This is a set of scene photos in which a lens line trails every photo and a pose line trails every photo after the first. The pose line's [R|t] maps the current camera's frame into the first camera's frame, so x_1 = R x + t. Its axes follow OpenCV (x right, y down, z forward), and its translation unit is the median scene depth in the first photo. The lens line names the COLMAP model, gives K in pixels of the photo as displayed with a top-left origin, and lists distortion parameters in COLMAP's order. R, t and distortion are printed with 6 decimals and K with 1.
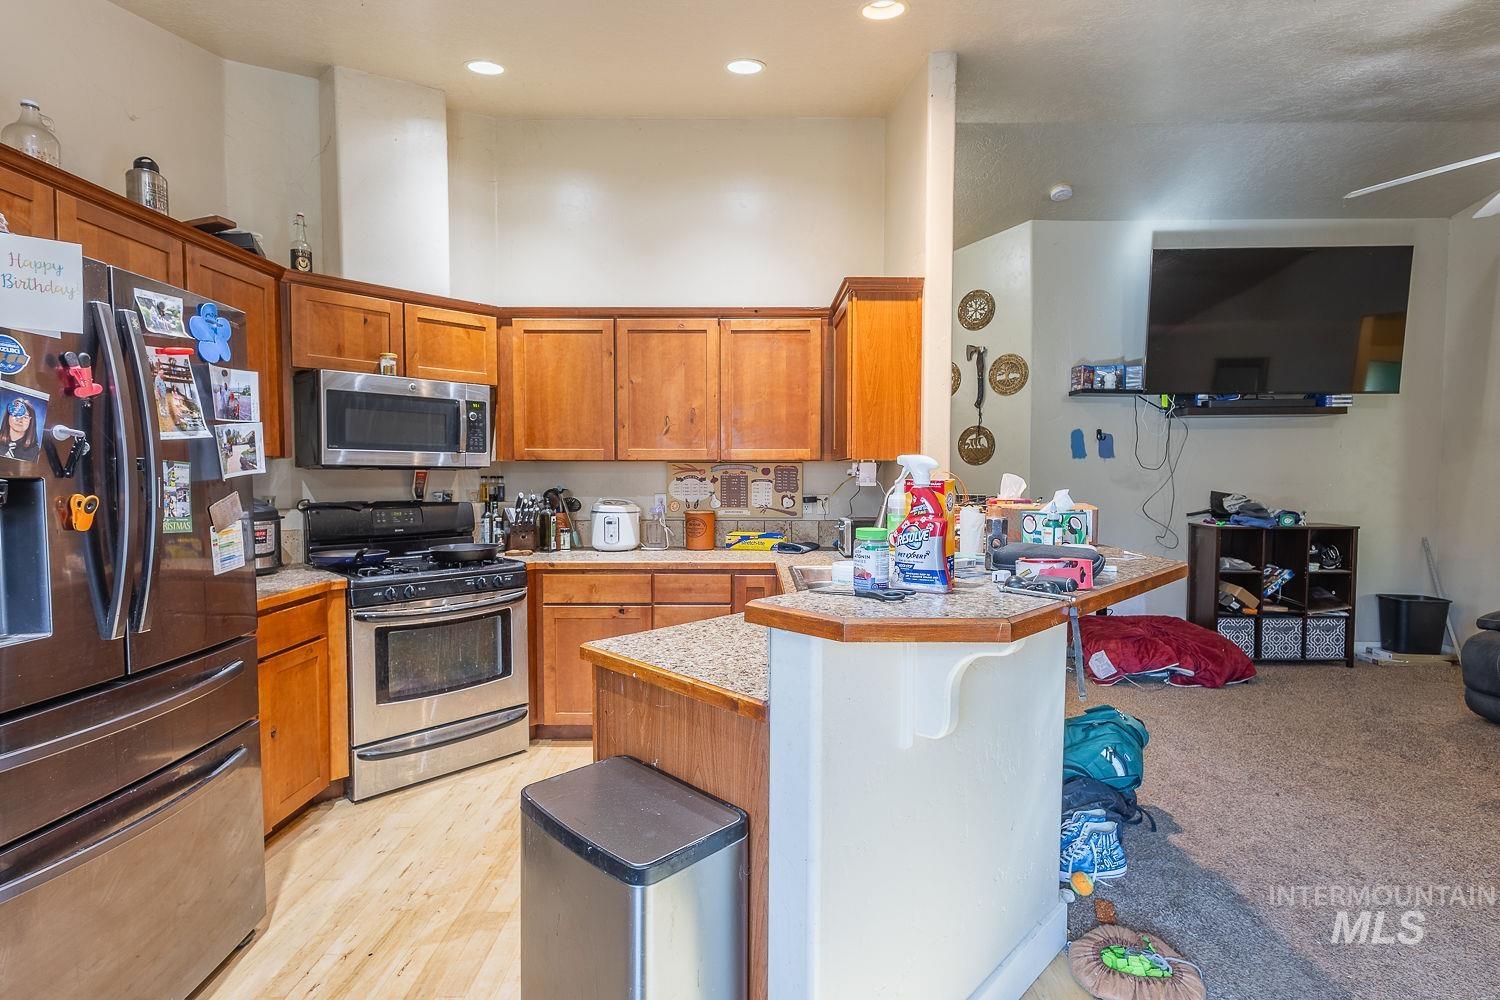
lens RADIAL K [[695.8, 0, 750.0], [0, 695.8, 500.0], [0, 0, 1]] dist [0.002979, -0.000455]
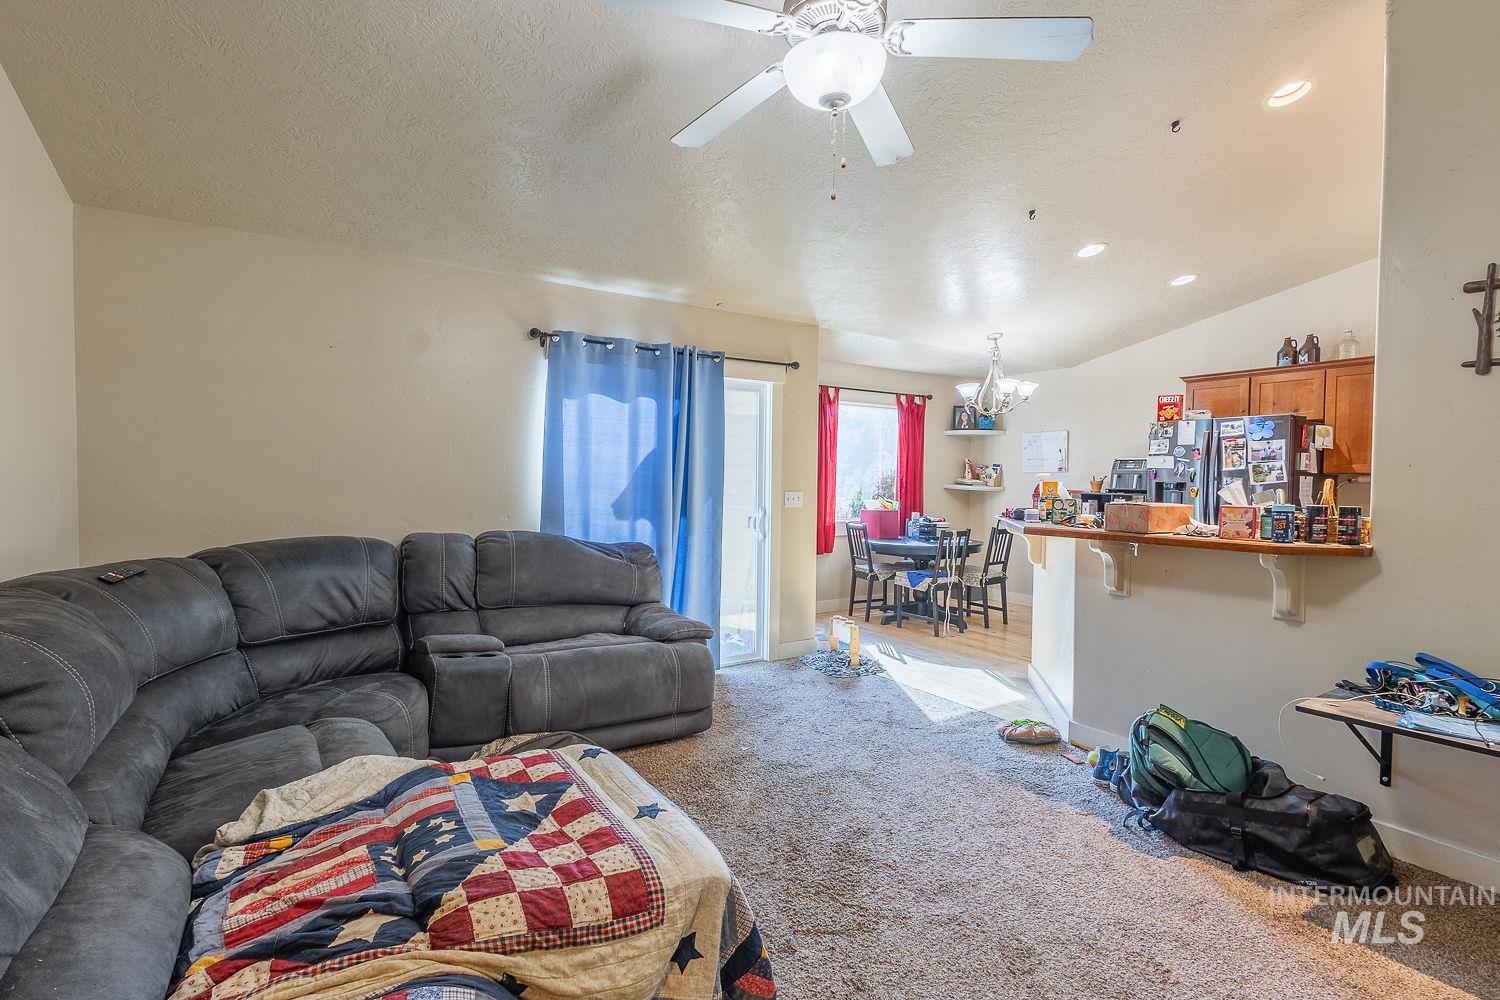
lens RADIAL K [[695.8, 0, 750.0], [0, 695.8, 500.0], [0, 0, 1]] dist [0.002979, -0.000455]
pose [[-0.839352, 0.010538, -0.543485, 2.273030], [-0.030101, 0.997377, 0.065827, -0.085814], [0.542754, 0.071612, -0.836834, 2.170022]]
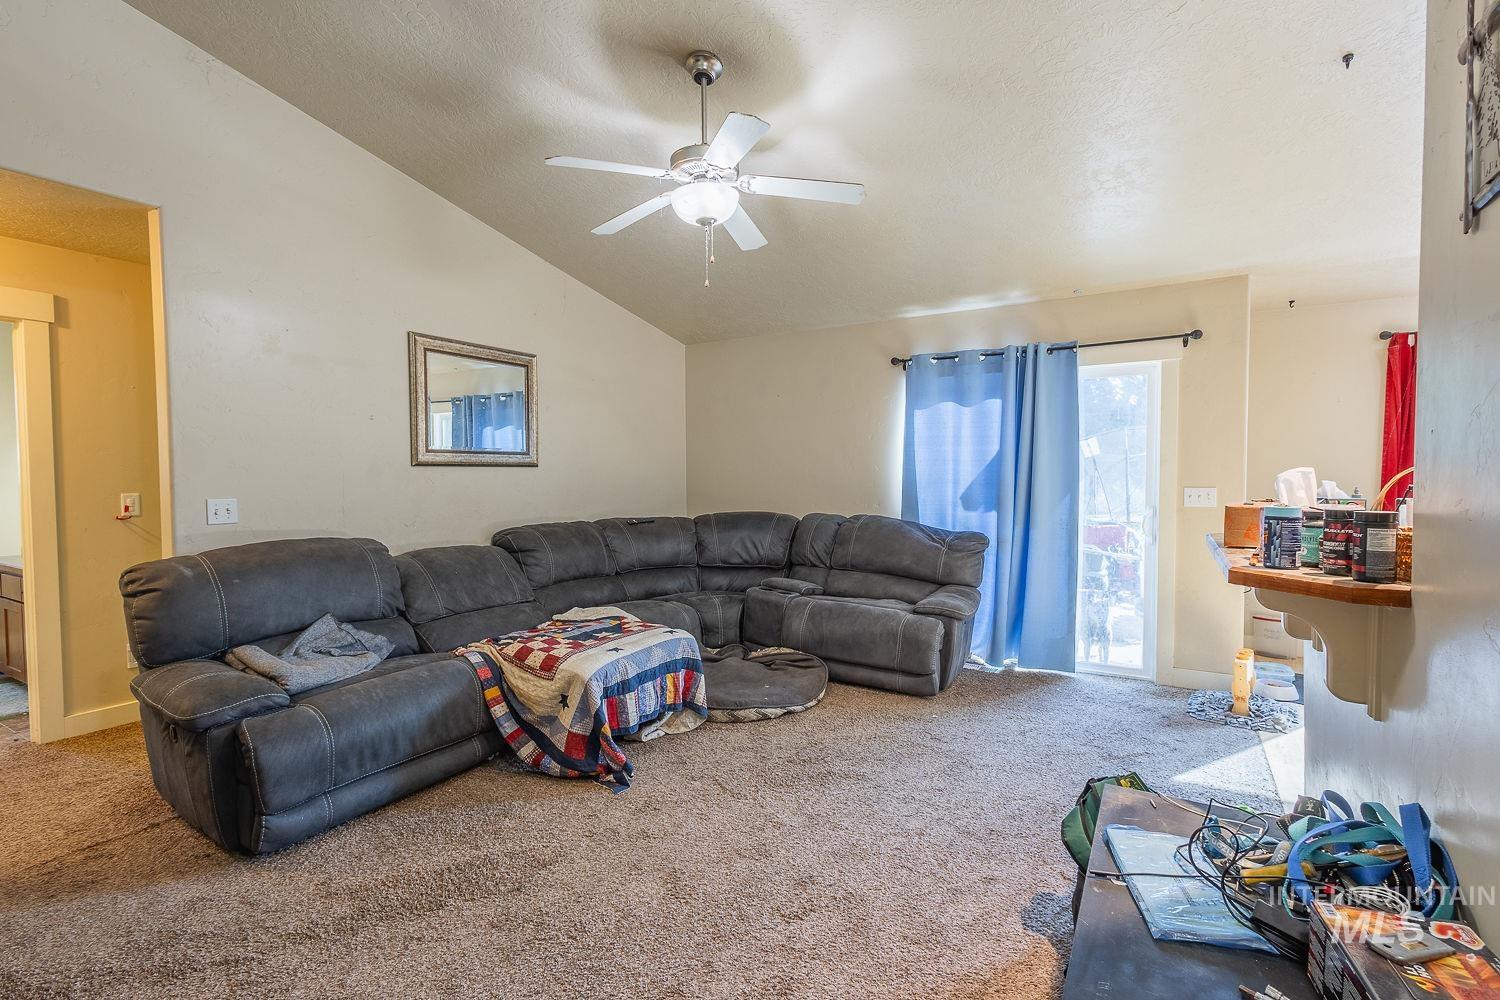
lens RADIAL K [[695.8, 0, 750.0], [0, 695.8, 500.0], [0, 0, 1]] dist [0.002979, -0.000455]
pose [[-0.854913, -0.012204, 0.518628, 0.694180], [0.027886, 0.997197, 0.069434, -0.100186], [-0.518021, 0.073822, -0.852176, 2.647150]]
